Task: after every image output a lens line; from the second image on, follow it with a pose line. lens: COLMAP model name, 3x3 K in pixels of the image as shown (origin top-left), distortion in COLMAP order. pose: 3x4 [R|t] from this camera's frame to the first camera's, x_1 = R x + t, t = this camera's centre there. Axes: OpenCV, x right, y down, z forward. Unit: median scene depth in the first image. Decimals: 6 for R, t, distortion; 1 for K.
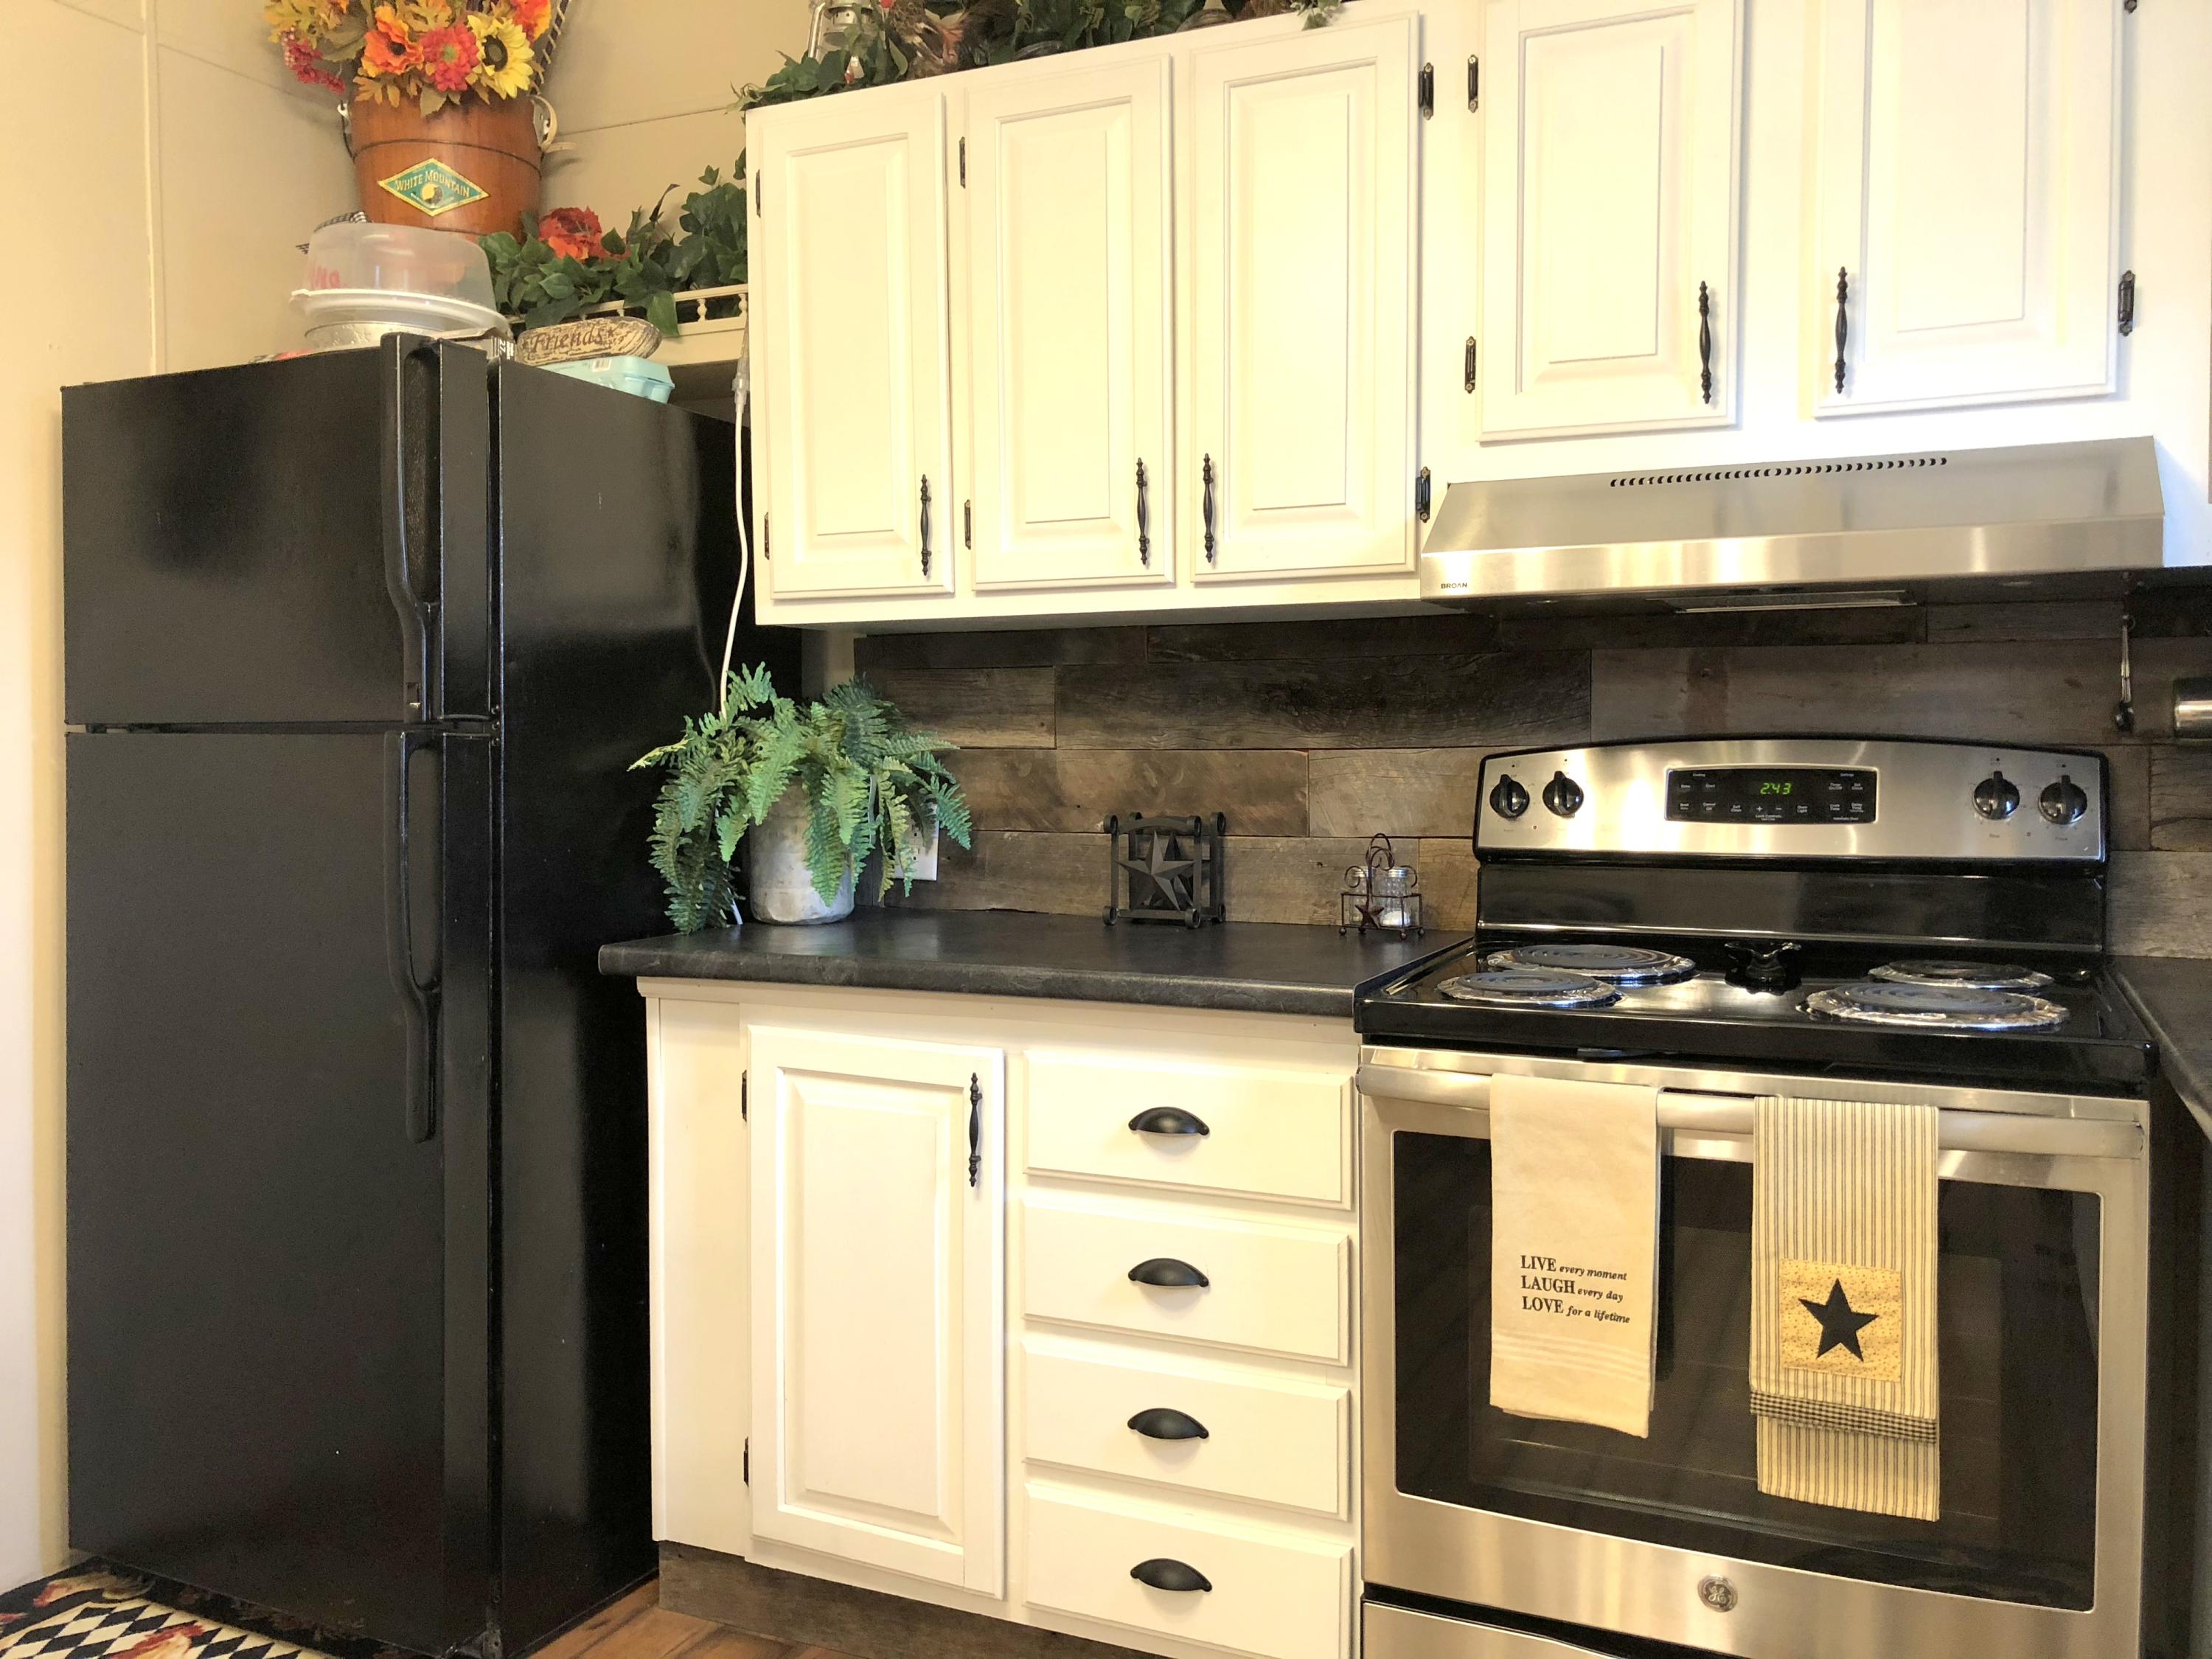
lens RADIAL K [[1820.0, 0, 1104.3], [0, 1820.0, 807.5], [0, 0, 1]] dist [0.029432, -0.040094]
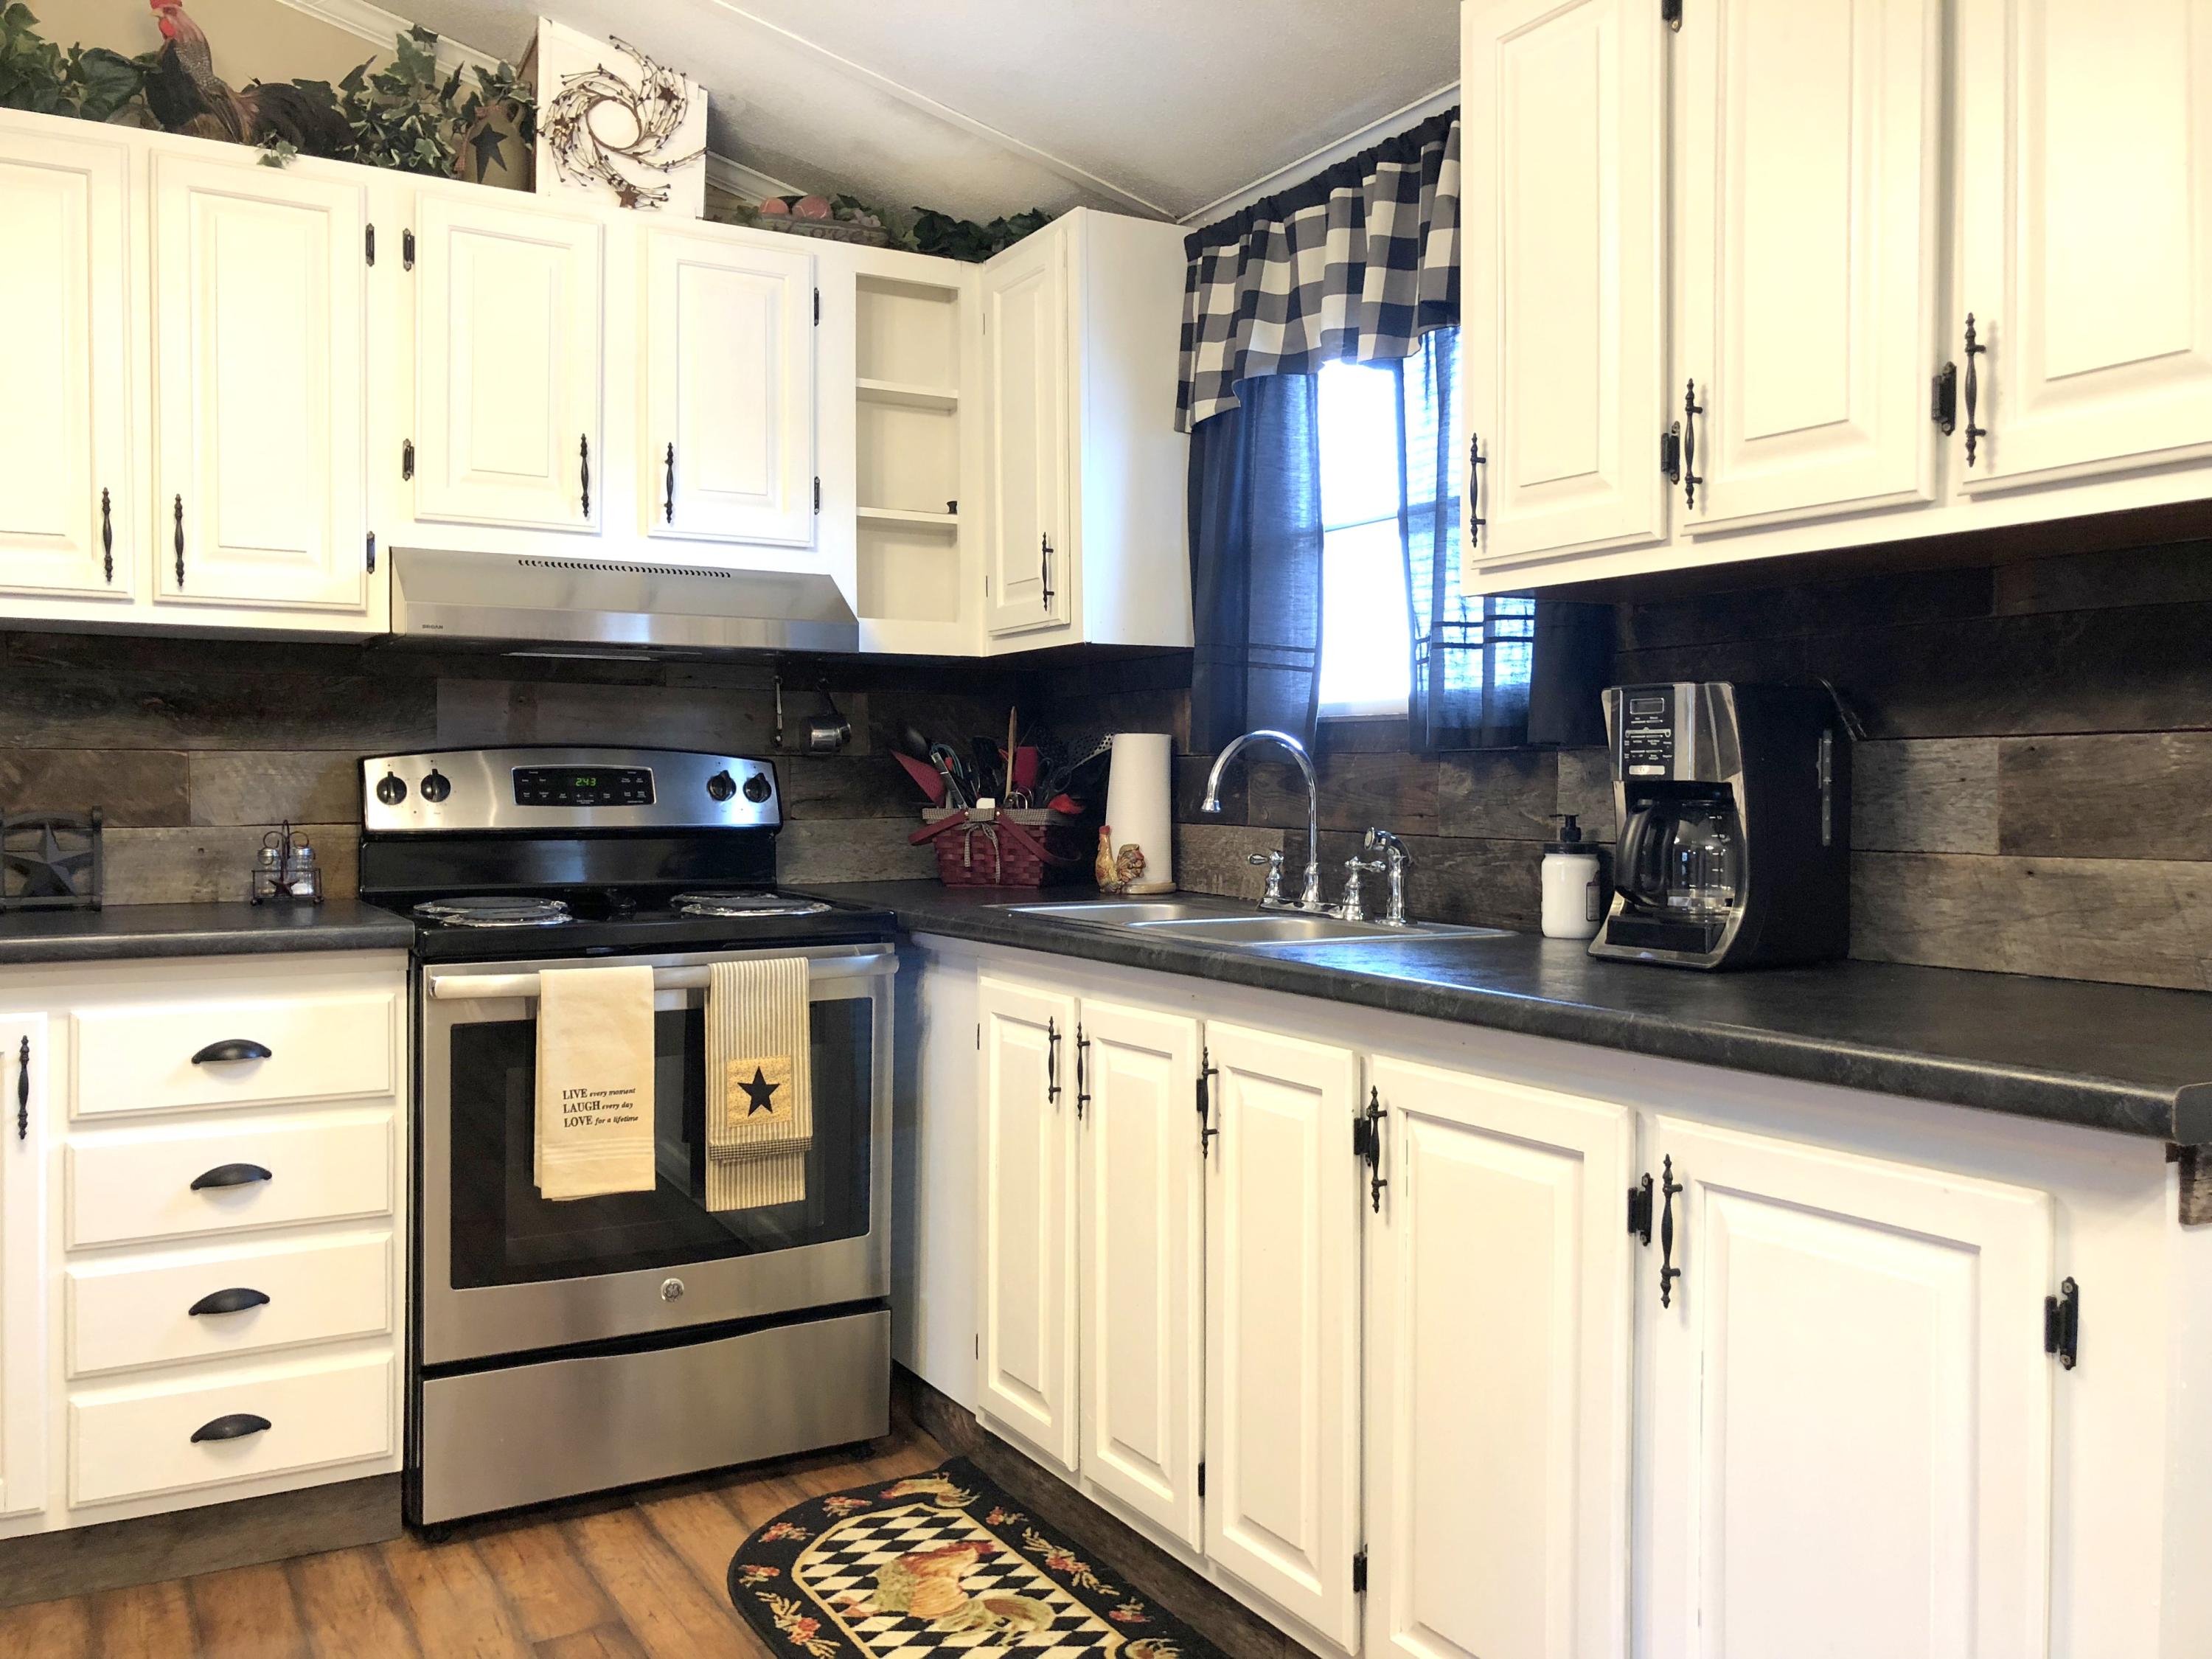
lens RADIAL K [[1820.0, 0, 1104.3], [0, 1820.0, 807.5], [0, 0, 1]] dist [0.029432, -0.040094]
pose [[0.577485, -0.005501, 0.816383, -0.573818], [0.022997, 0.999690, -0.009531, 0.033128], [-0.816077, 0.024278, 0.577433, -0.166025]]
